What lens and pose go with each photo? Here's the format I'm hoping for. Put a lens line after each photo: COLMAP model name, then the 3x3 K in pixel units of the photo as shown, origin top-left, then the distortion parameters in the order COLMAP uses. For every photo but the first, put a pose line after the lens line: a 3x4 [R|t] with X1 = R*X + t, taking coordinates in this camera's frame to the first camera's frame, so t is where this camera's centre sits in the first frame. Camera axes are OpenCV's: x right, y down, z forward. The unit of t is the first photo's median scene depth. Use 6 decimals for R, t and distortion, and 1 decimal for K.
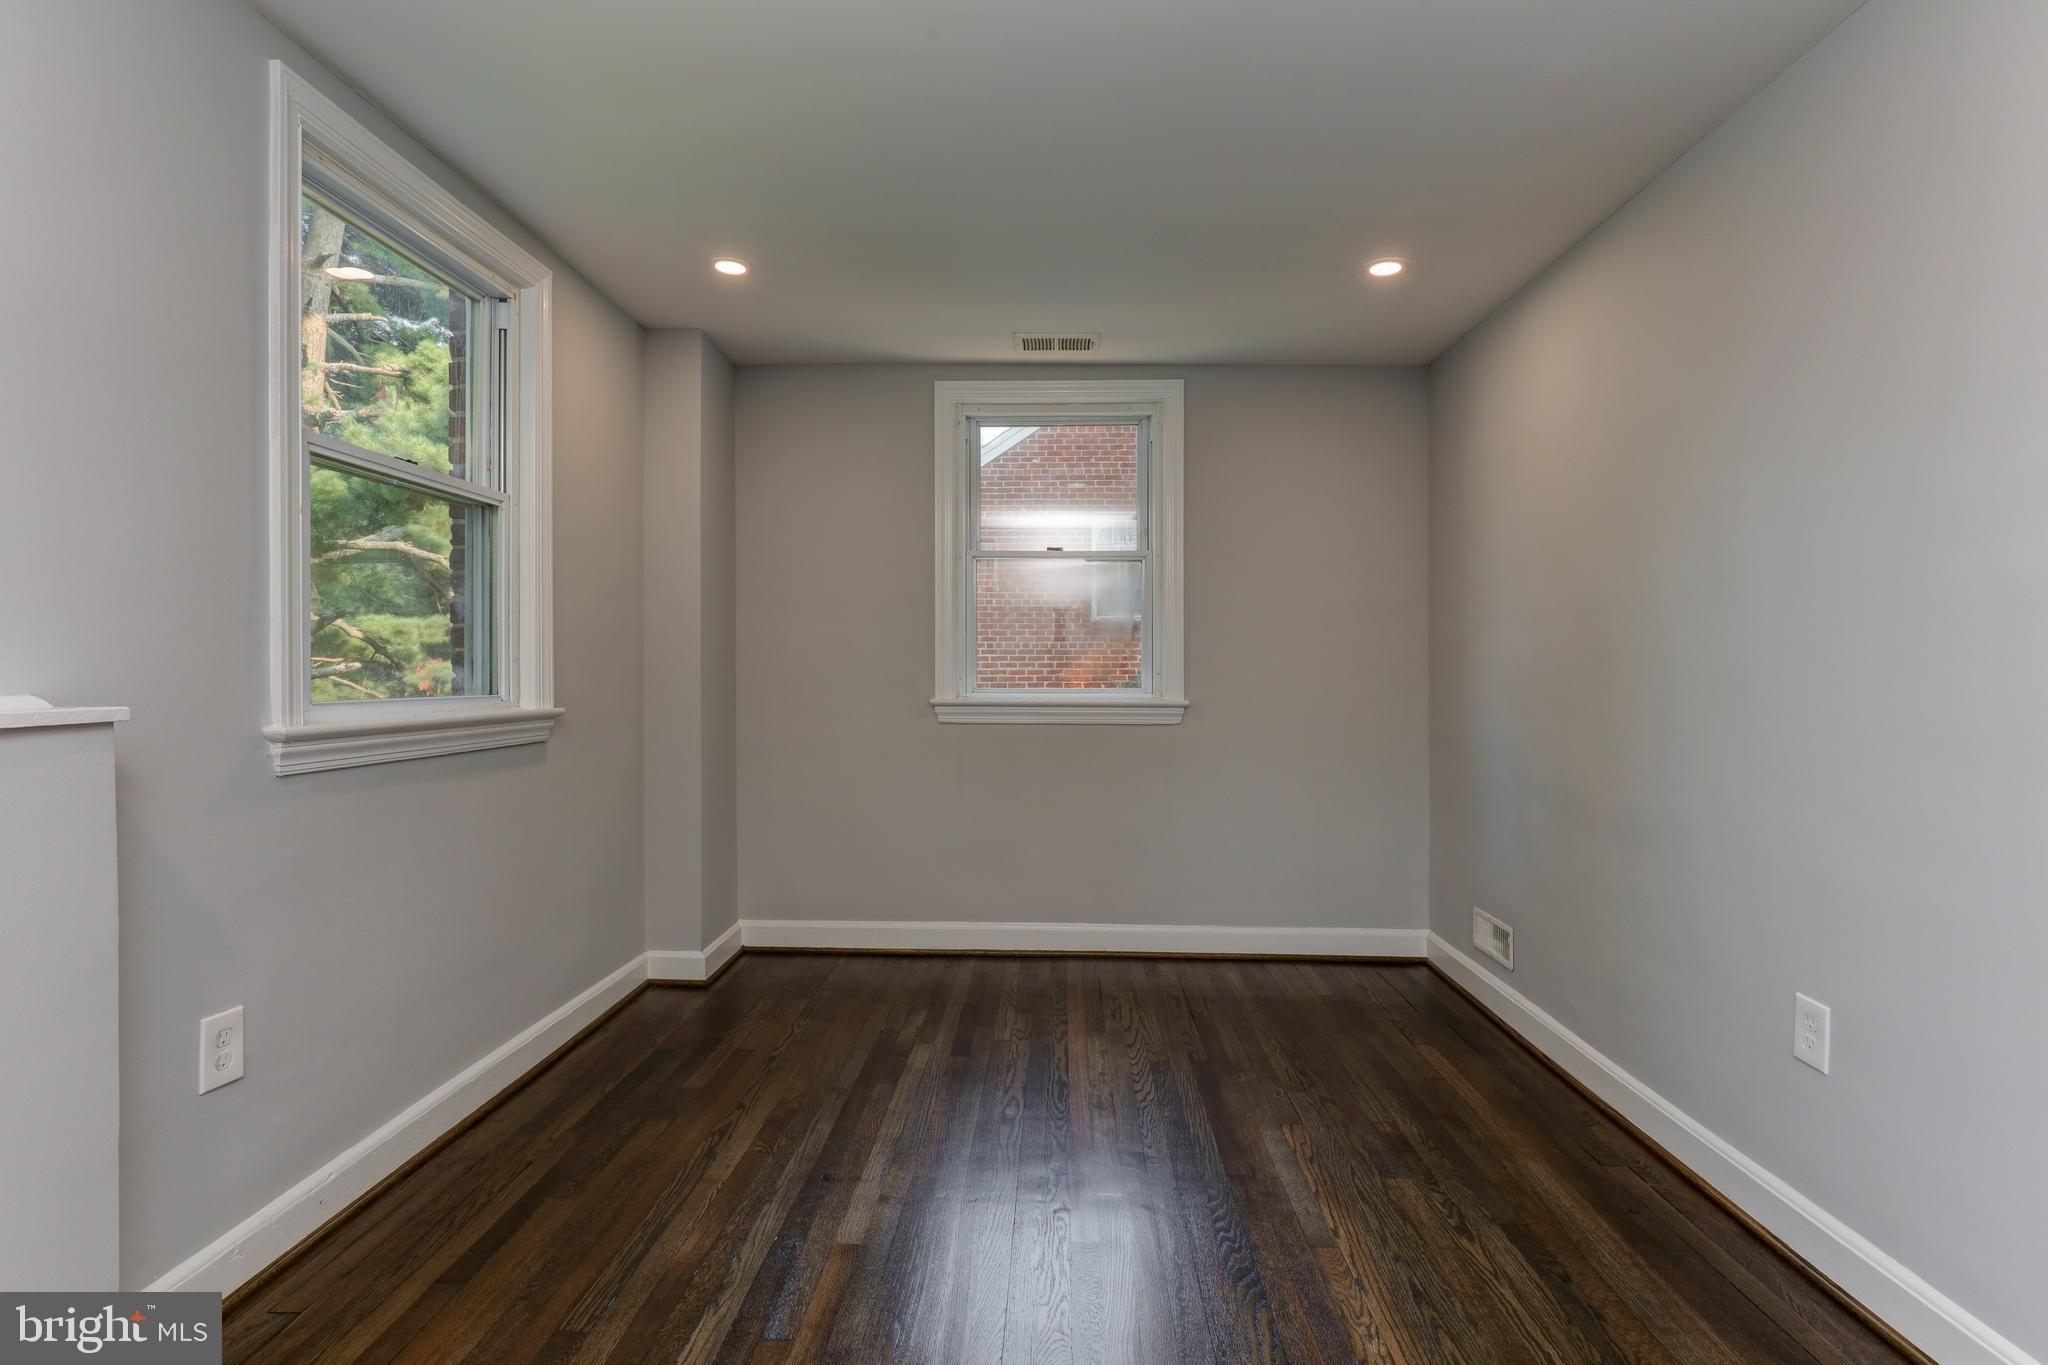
lens RADIAL K [[969.8, 0, 1024.0], [0, 969.8, 682.5], [0, 0, 1]] dist [-0.004527, 0.000165]
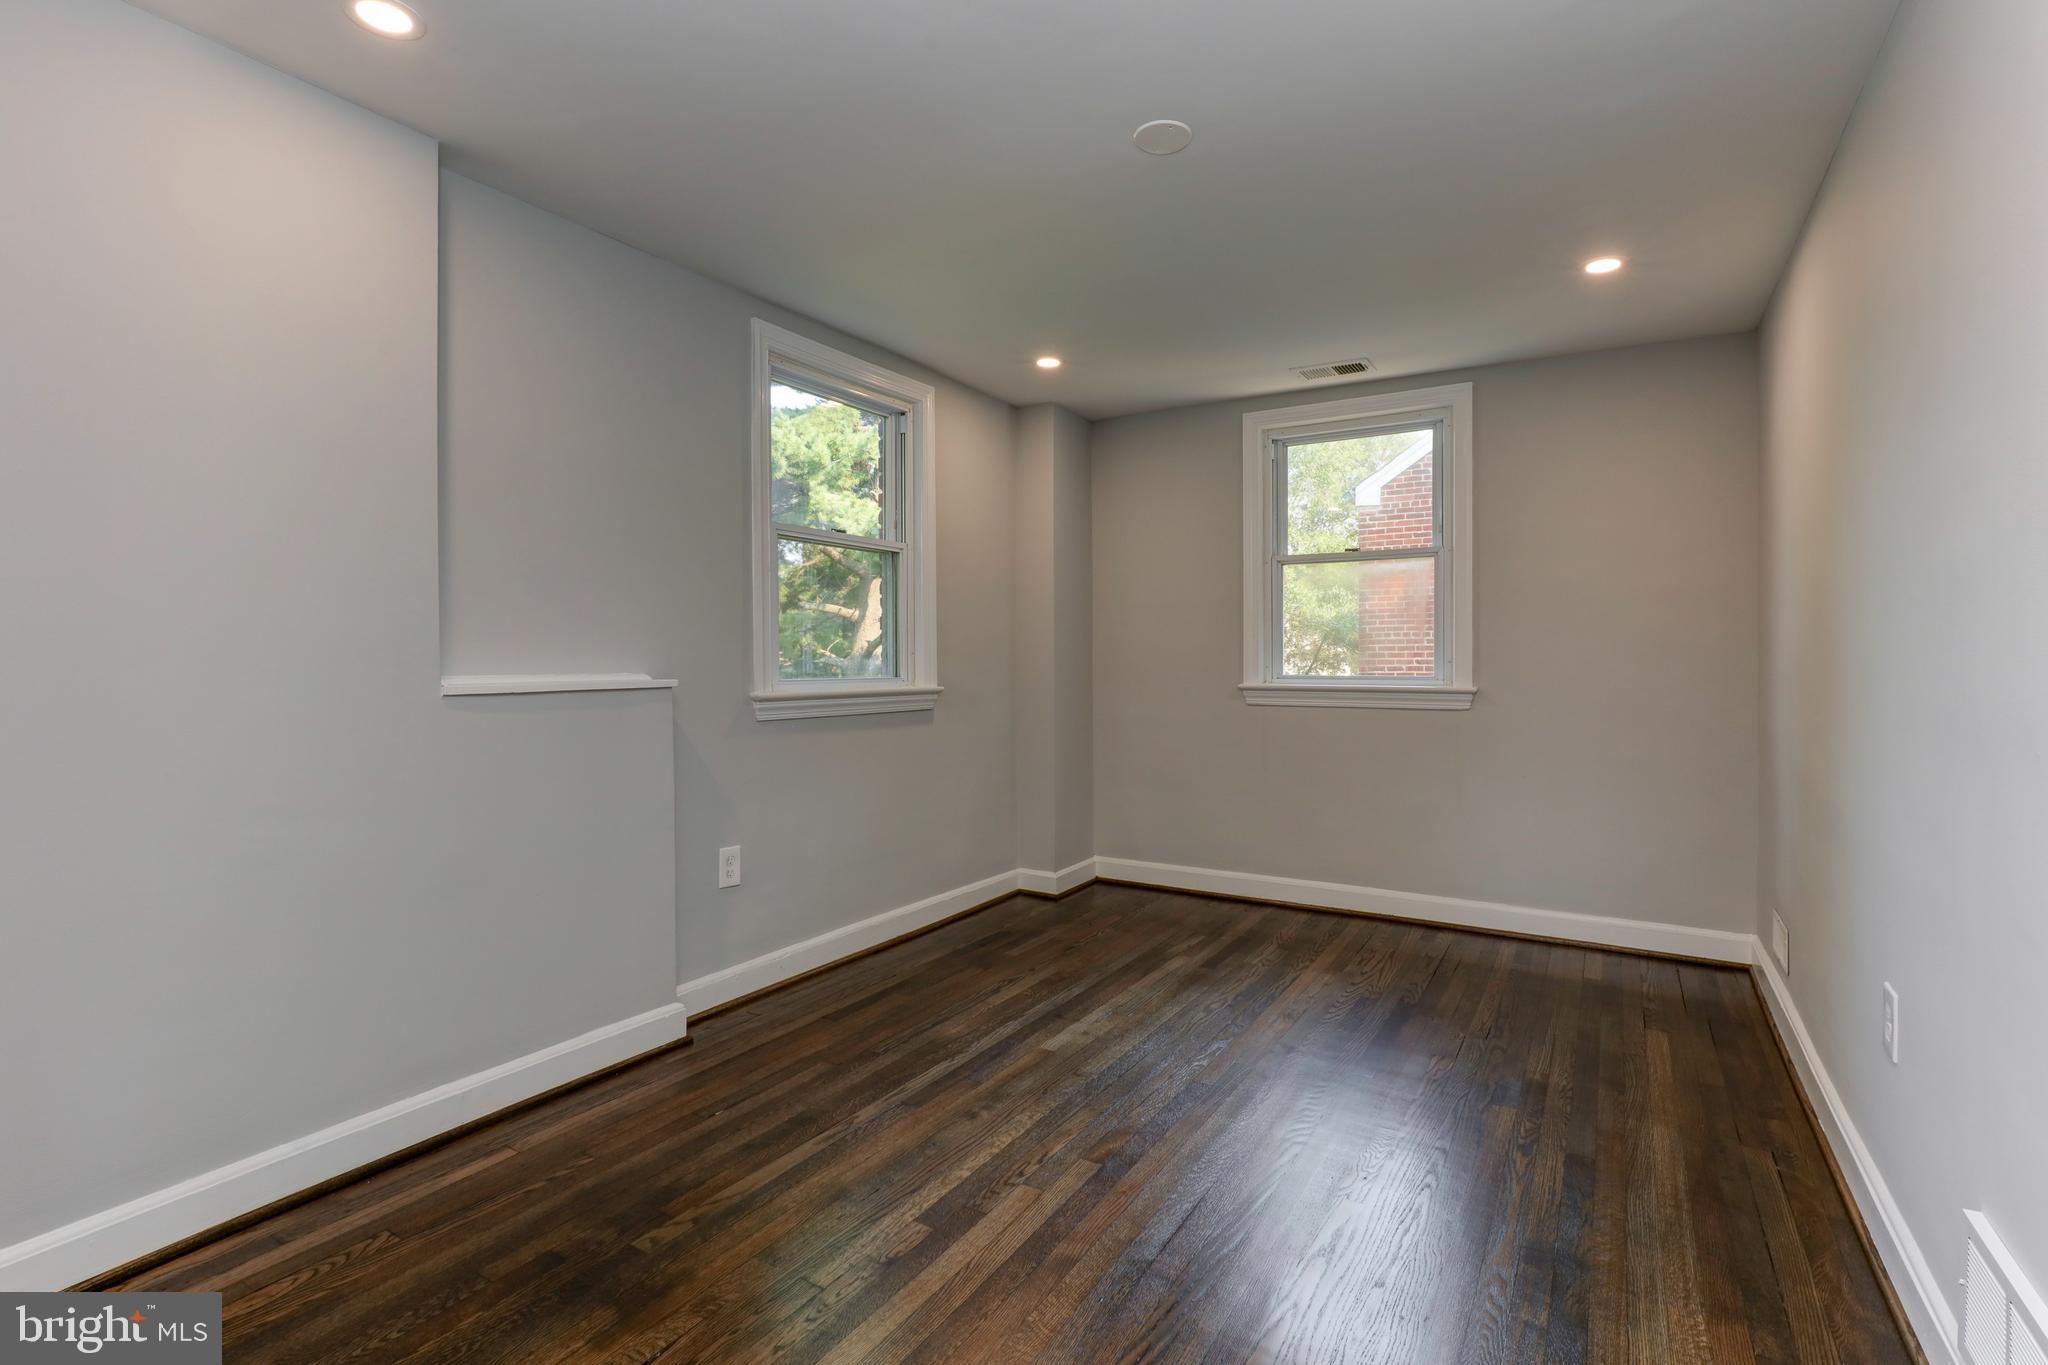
lens RADIAL K [[940.1, 0, 1024.0], [0, 940.1, 682.5], [0, 0, 1]] dist [-0.003782, -0.000305]
pose [[0.869769, 0.006948, -0.493410, 0.328060], [-0.002050, 0.999943, 0.010467, 0.005180], [0.493455, -0.008092, 0.869734, -0.169297]]
